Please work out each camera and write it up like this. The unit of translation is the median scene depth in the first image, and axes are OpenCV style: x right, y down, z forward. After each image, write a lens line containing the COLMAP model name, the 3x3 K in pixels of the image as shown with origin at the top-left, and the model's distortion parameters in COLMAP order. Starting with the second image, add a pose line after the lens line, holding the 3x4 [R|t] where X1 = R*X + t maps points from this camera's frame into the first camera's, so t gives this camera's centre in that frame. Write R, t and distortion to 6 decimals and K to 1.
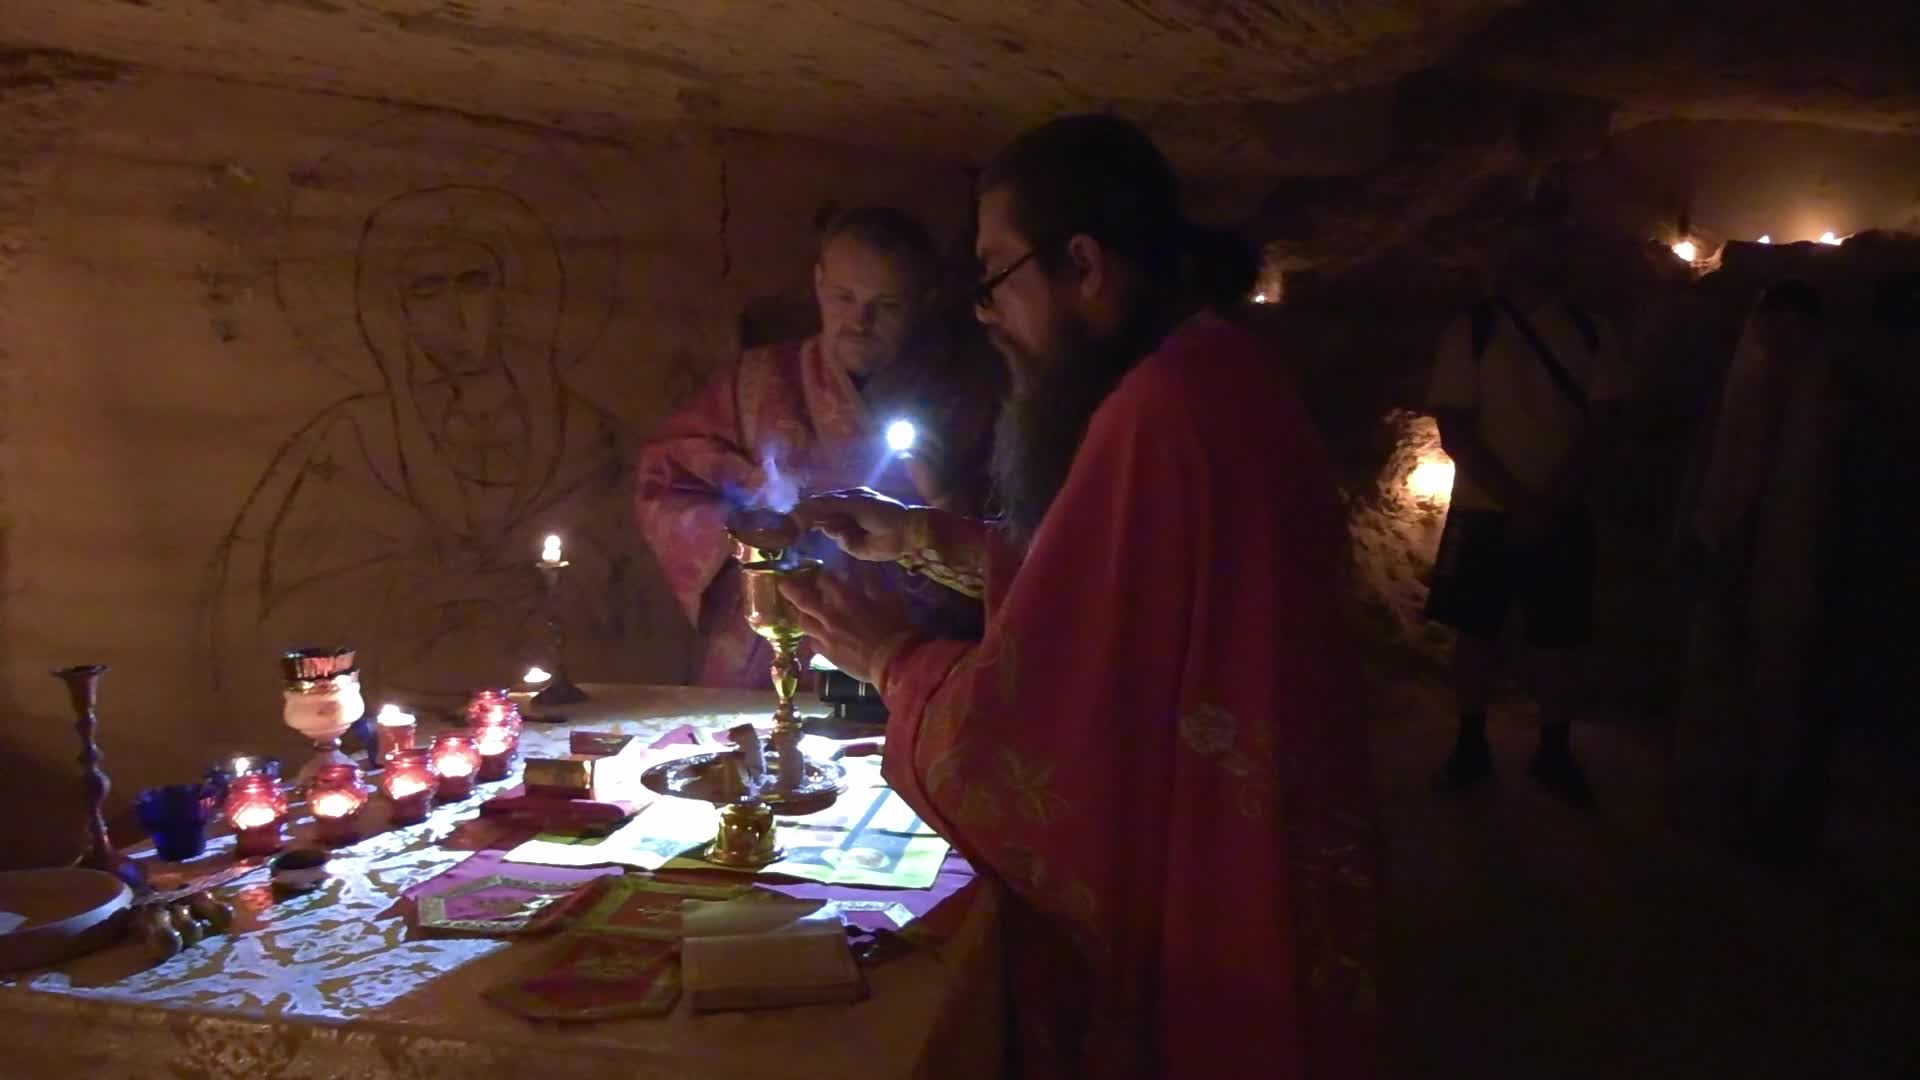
lens RADIAL K [[1516.1, 0, 960.0], [0, 1516.1, 540.0], [0, 0, 1]] dist [-0.061585, 0.011963]
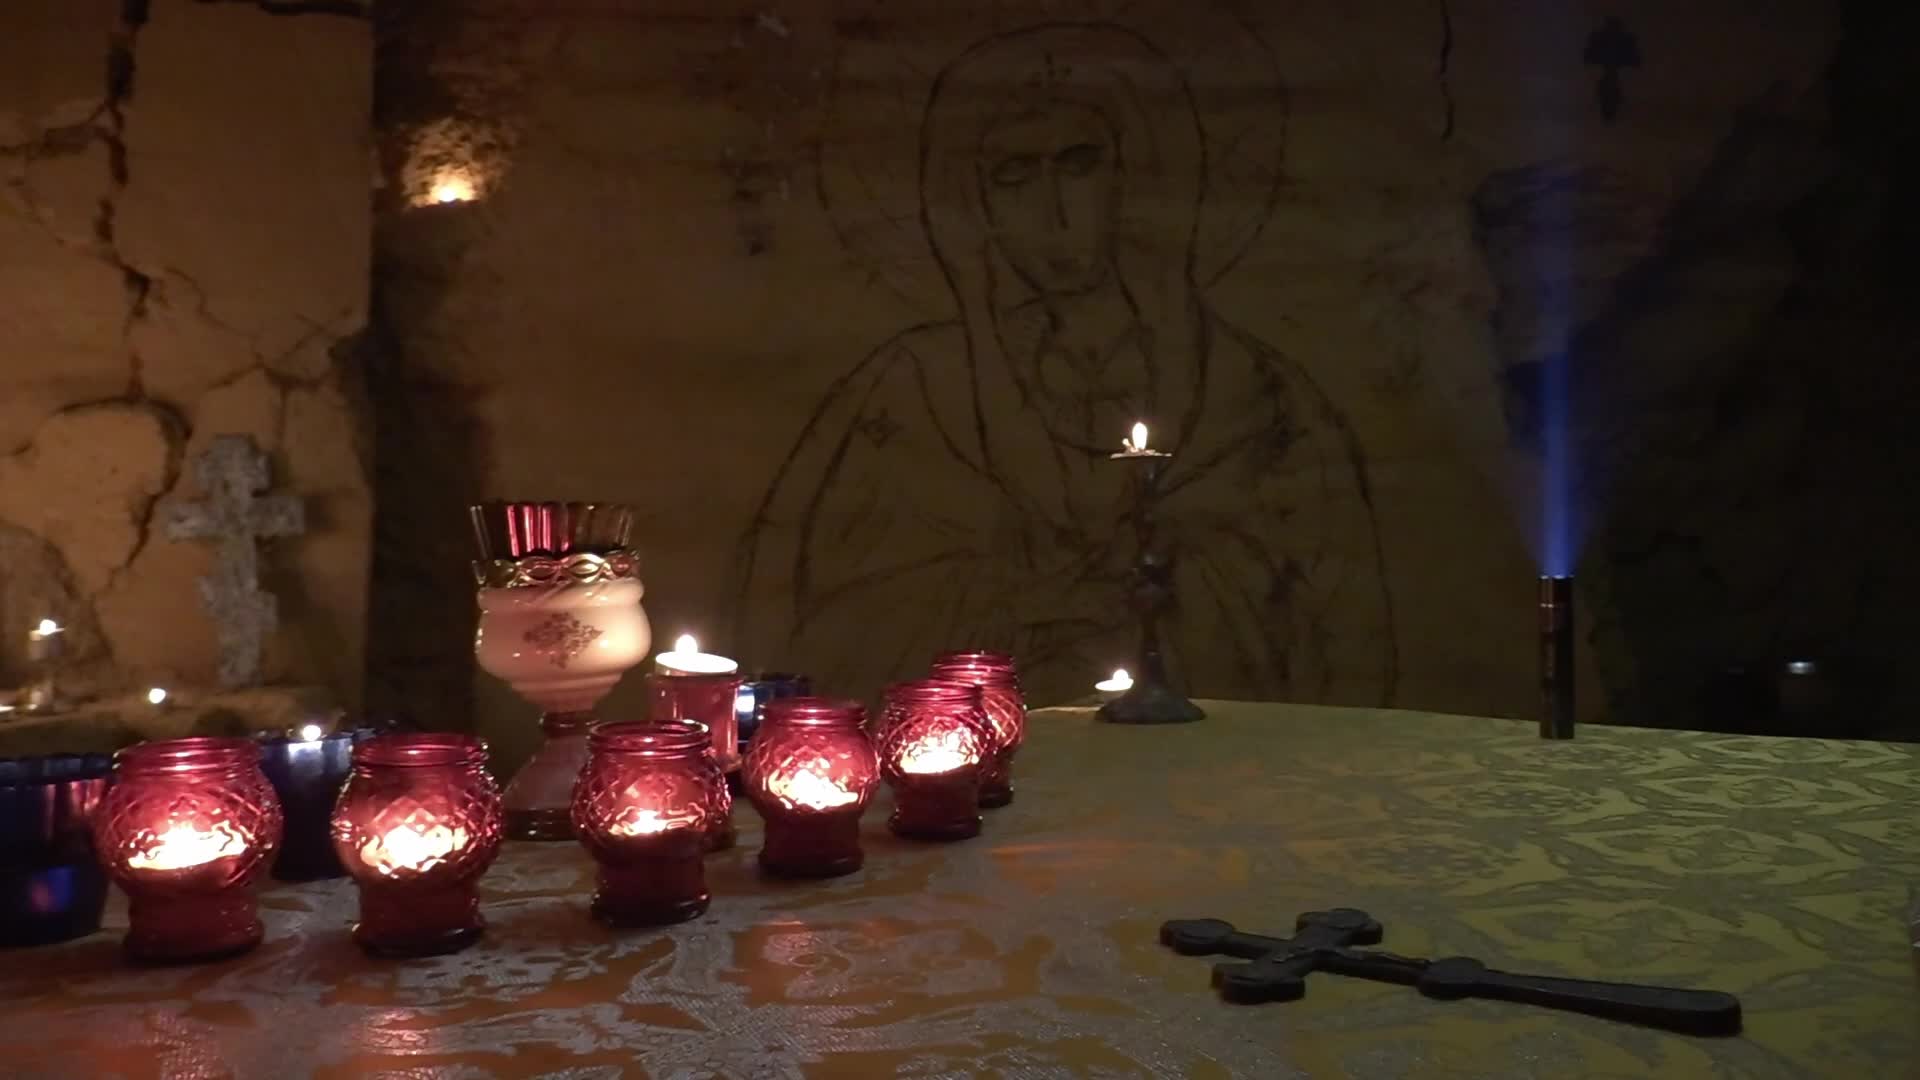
lens RADIAL K [[1516.1, 0, 960.0], [0, 1516.1, 540.0], [0, 0, 1]] dist [-0.061585, 0.011963]
pose [[0.901488, -0.006432, -0.432757, -0.069791], [-0.032472, 0.996066, -0.082448, 0.065413], [0.431585, 0.088378, 0.897733, 0.361403]]
